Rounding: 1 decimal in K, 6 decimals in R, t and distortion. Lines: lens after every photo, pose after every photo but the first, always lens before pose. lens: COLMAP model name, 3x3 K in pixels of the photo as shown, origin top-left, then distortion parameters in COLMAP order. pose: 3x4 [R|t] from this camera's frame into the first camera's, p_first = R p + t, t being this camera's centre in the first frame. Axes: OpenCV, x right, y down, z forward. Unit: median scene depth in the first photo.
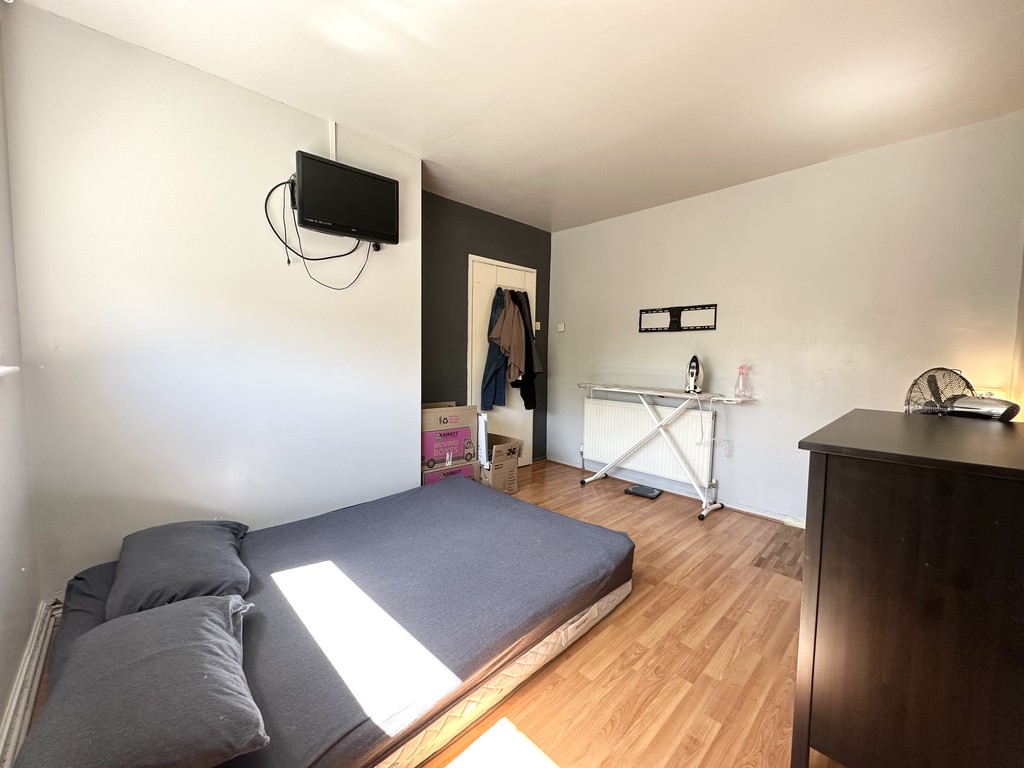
lens RADIAL K [[409.2, 0, 513.4], [0, 409.2, 381.0], [0, 0, 1]] dist [0.000065, 0.000118]
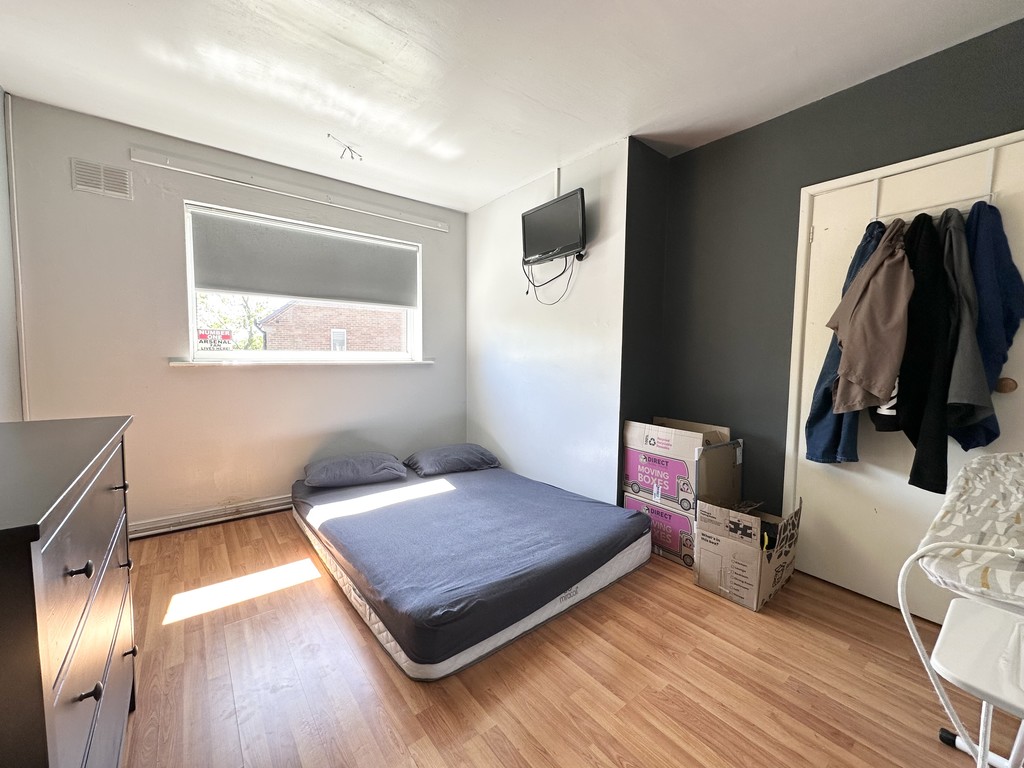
lens RADIAL K [[409.2, 0, 512.0], [0, 409.2, 386.4], [0, 0, 1]] dist [0.000065, 0.000118]
pose [[-0.095232, 0.051243, -0.994135, 0.636080], [-0.079103, 0.995127, 0.058872, -0.034090], [0.992307, 0.084245, -0.090715, 0.794927]]
